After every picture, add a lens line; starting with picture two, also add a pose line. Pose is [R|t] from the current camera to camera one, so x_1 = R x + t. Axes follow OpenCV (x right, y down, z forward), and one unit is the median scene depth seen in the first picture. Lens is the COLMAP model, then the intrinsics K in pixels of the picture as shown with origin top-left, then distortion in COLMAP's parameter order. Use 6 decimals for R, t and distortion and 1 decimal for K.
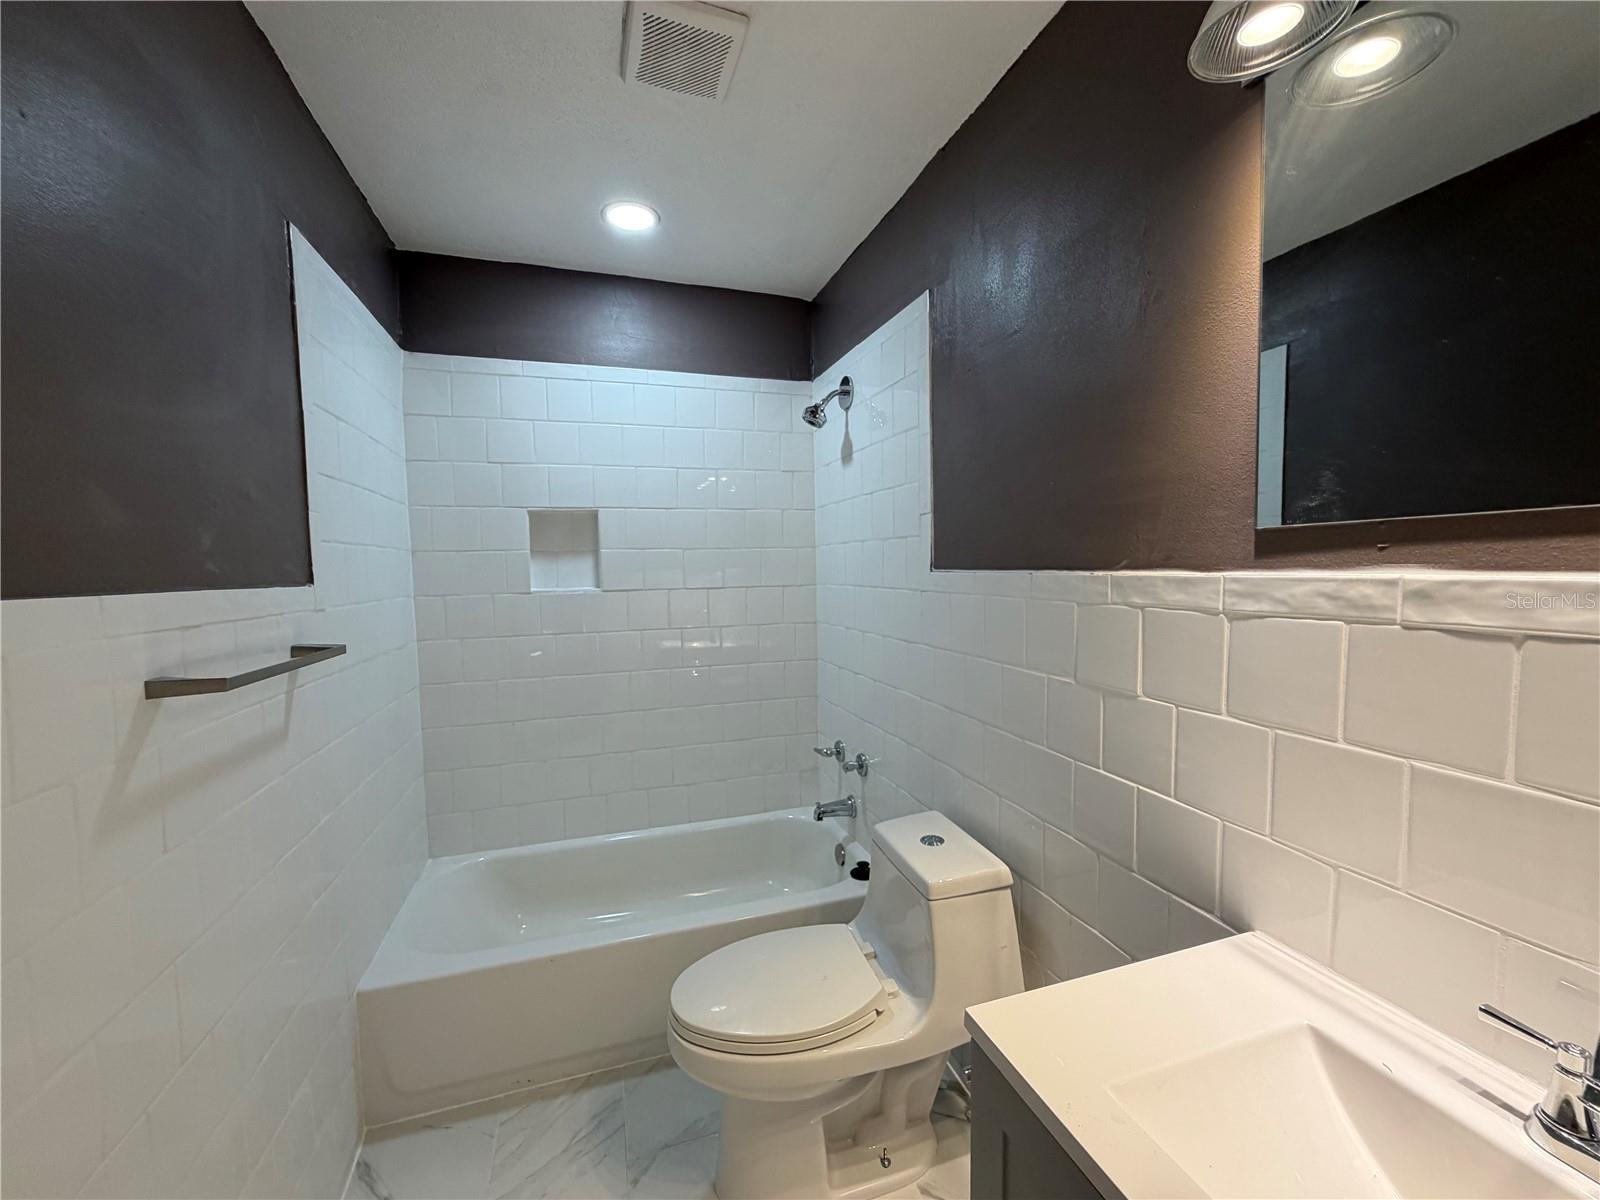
lens RADIAL K [[638.3, 0, 798.4], [0, 638.3, 604.1], [0, 0, 1]] dist [0.000792, 0.000176]
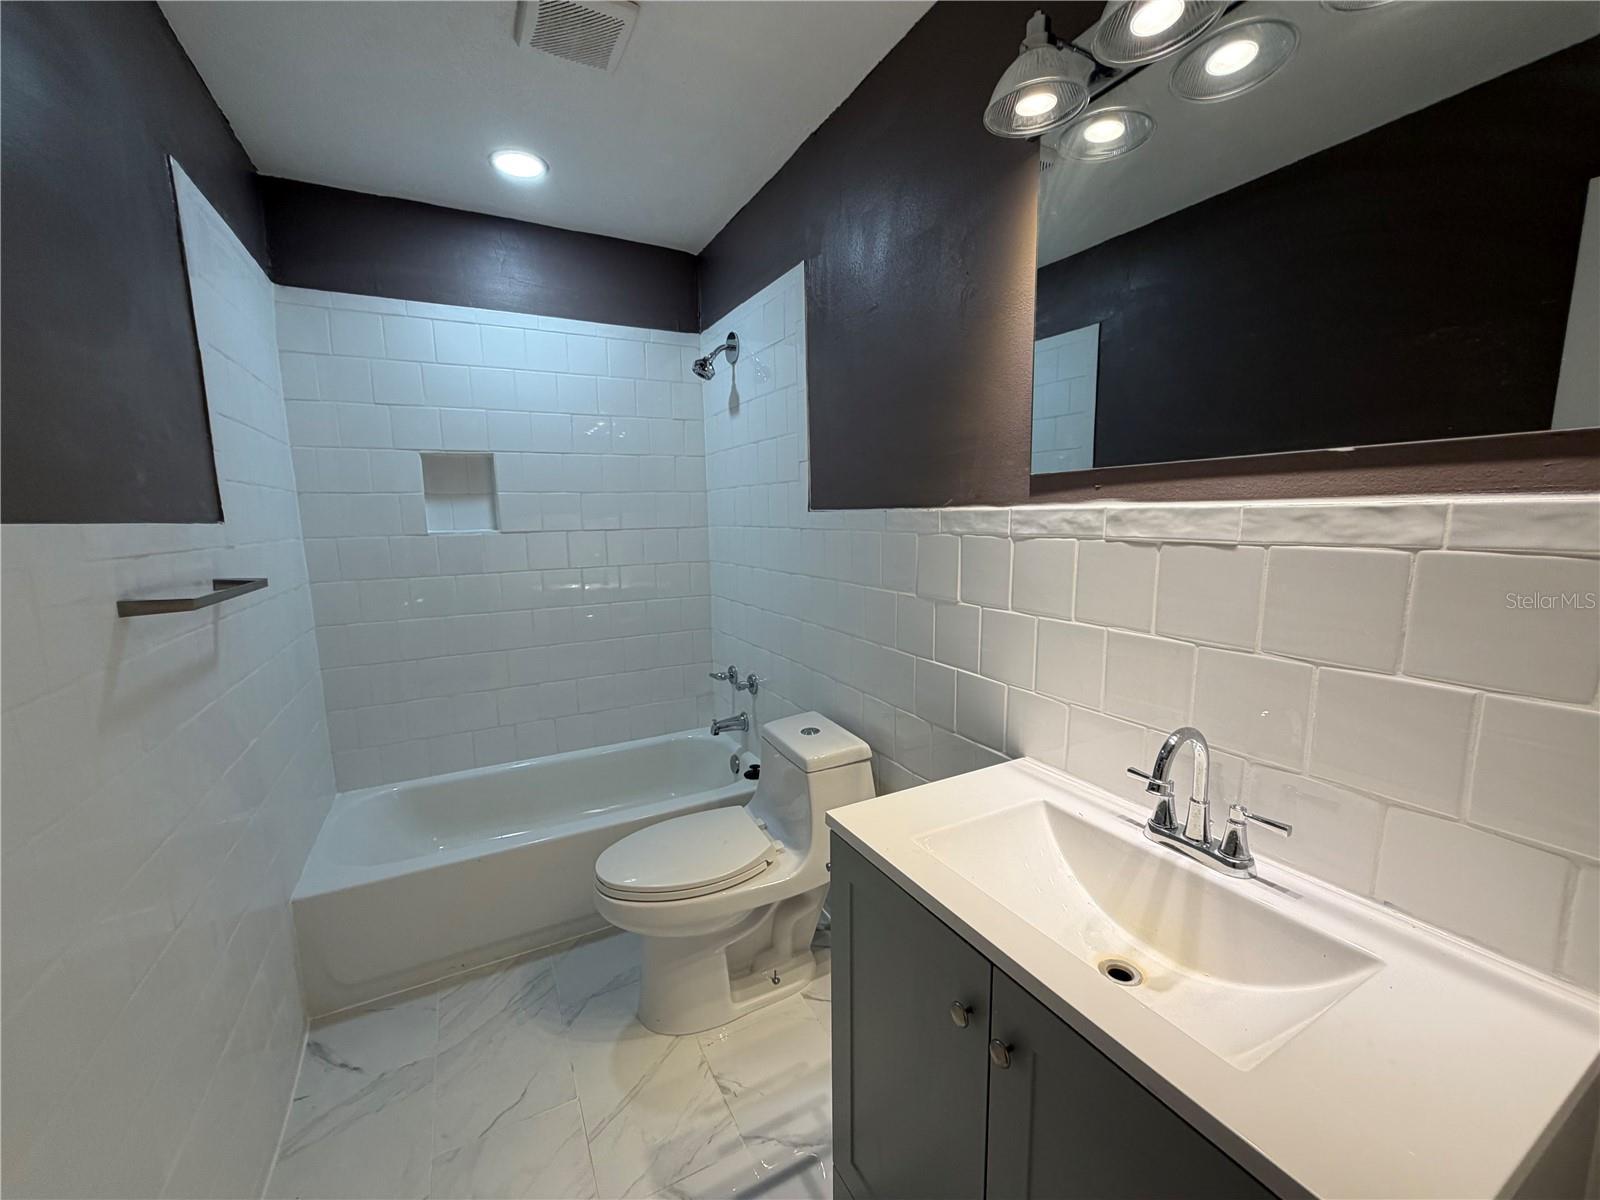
lens RADIAL K [[638.3, 0, 797.3], [0, 638.3, 604.4], [0, 0, 1]] dist [0.000792, 0.000176]
pose [[0.985238, -0.024626, 0.169409, -0.016438], [0.011067, 0.996692, 0.080519, 0.027326], [-0.170831, -0.077455, 0.982251, -0.179319]]
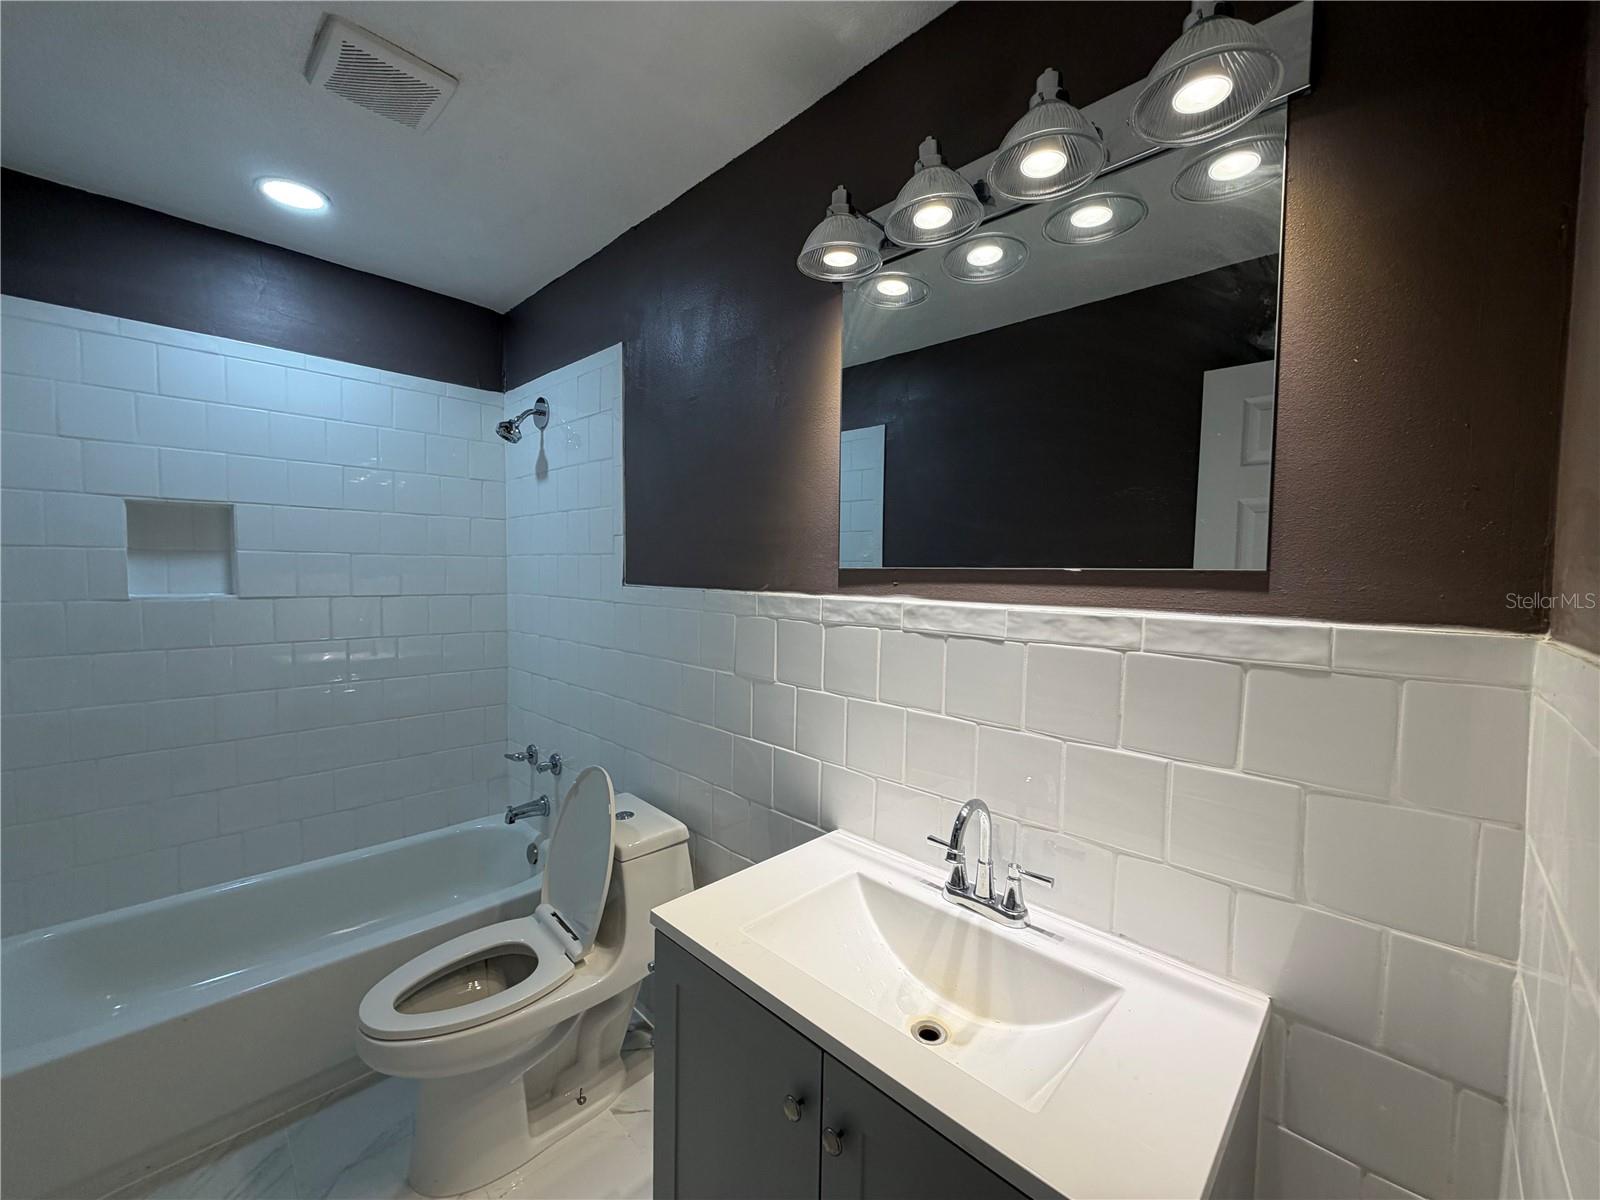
lens RADIAL K [[638.3, 0, 796.7], [0, 638.3, 604.2], [0, 0, 1]] dist [0.000792, 0.000176]
pose [[0.888440, 0.005363, 0.458962, -0.048817], [-0.002015, 0.999968, -0.007785, -0.011005], [-0.458989, 0.005992, 0.888422, -0.192279]]
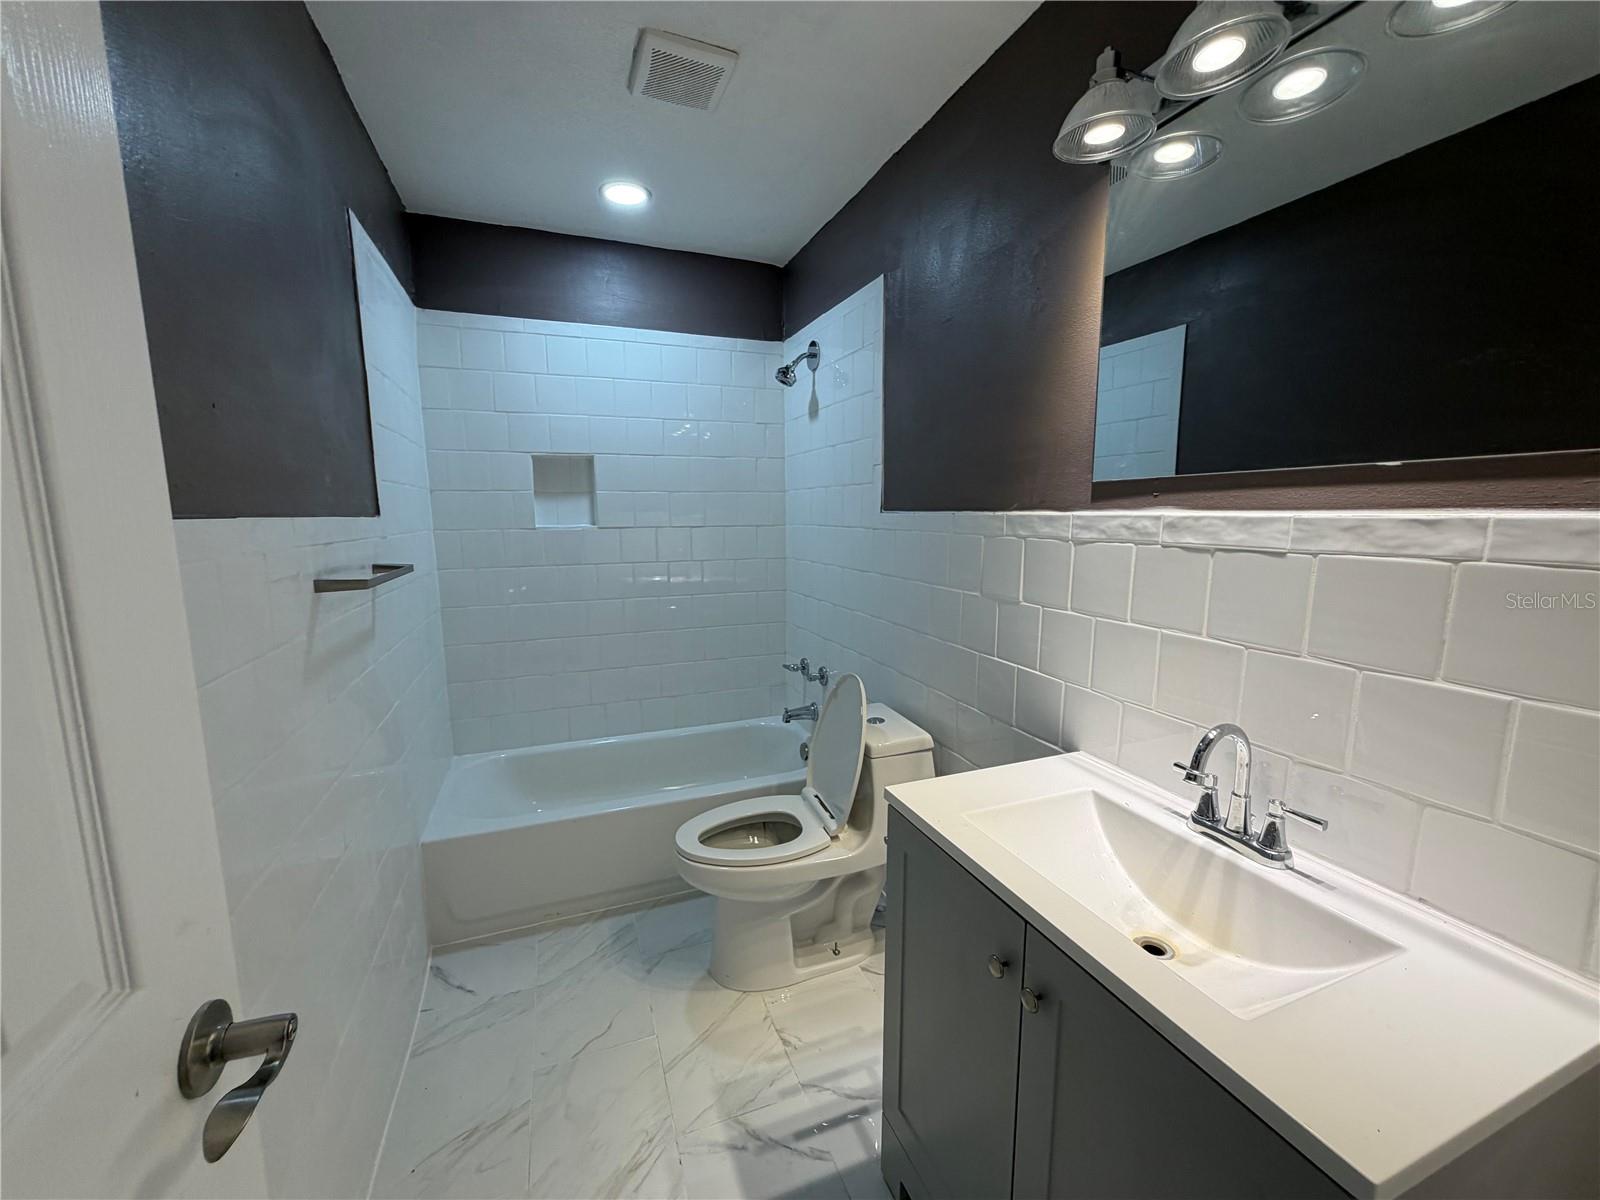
lens RADIAL K [[638.3, 0, 797.8], [0, 638.3, 604.5], [0, 0, 1]] dist [0.000792, 0.000176]
pose [[0.998503, 0.004327, 0.054525, -0.020469], [-0.008890, 0.996450, 0.083719, 0.026747], [-0.053969, -0.084078, 0.994997, -0.260229]]
